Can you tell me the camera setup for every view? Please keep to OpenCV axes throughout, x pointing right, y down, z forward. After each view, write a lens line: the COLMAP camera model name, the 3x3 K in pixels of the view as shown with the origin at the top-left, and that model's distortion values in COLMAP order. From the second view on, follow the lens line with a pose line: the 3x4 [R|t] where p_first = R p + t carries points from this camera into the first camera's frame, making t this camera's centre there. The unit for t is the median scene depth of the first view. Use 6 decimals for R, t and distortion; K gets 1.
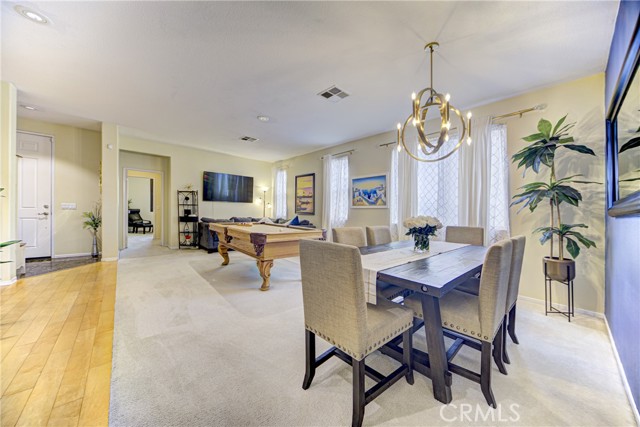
lens RADIAL K [[225.1, 0, 321.9], [0, 225.1, 214.9], [0, 0, 1]] dist [-0.006440, 0.000015]
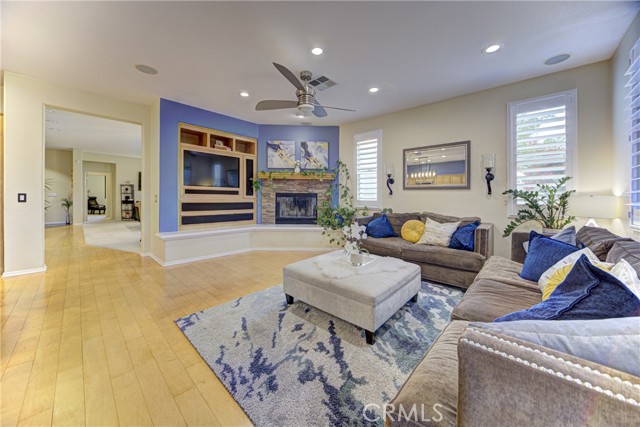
lens RADIAL K [[229.2, 0, 316.1], [0, 229.2, 200.3], [0, 0, 1]] dist [-0.013805, -0.000117]
pose [[0.996237, -0.013851, 0.085556, 0.643452], [0.014606, 0.999860, -0.008204, 0.041438], [-0.085430, 0.009423, 0.996300, -0.777131]]
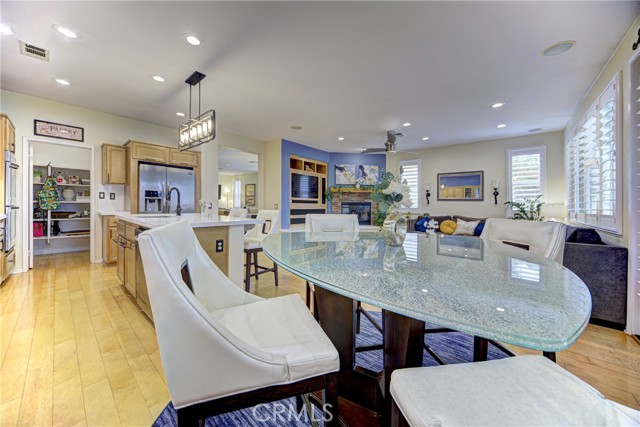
lens RADIAL K [[227.9, 0, 319.2], [0, 227.9, 205.3], [0, 0, 1]] dist [-0.007189, 0.000245]
pose [[0.990663, -0.011786, 0.135826, 0.265842], [0.014026, 0.999781, -0.015553, 0.037482], [-0.135613, 0.017313, 0.990611, -1.083415]]
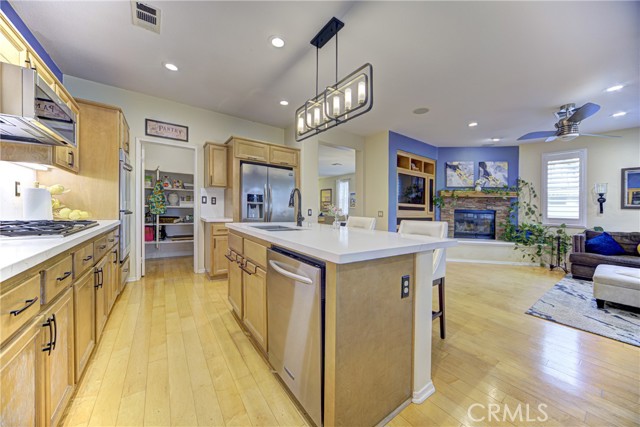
lens RADIAL K [[225.1, 0, 321.9], [0, 225.1, 214.9], [0, 0, 1]] dist [-0.006440, 0.000015]
pose [[0.994980, 0.002269, -0.100048, 0.080579], [-0.002418, 0.999996, -0.001372, 0.028851], [0.100044, 0.001607, 0.994982, -0.889066]]
